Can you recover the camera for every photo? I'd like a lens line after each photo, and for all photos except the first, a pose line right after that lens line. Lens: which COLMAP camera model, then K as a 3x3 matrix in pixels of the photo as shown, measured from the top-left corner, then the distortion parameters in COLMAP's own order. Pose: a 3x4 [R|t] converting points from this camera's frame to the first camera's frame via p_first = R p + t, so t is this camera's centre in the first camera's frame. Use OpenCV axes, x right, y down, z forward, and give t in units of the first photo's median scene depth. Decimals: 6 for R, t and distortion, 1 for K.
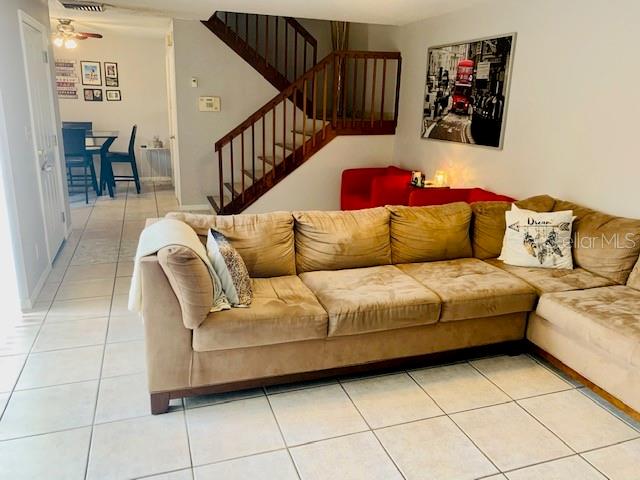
lens RADIAL K [[490.2, 0, 311.3], [0, 490.2, 229.2], [0, 0, 1]] dist [0.086786, -0.150603]
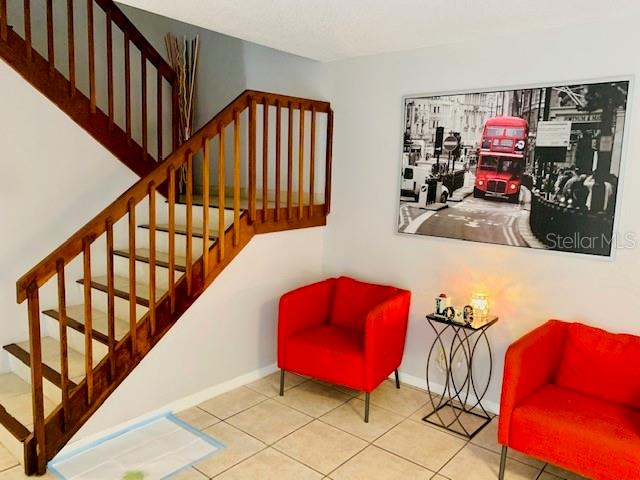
lens RADIAL K [[490.2, 0, 311.3], [0, 490.2, 229.2], [0, 0, 1]] dist [0.086786, -0.150603]
pose [[0.863638, -0.064600, 0.499956, -0.208312], [0.122635, 0.988885, -0.084067, -0.167741], [-0.488968, 0.133916, 0.861961, 0.564940]]
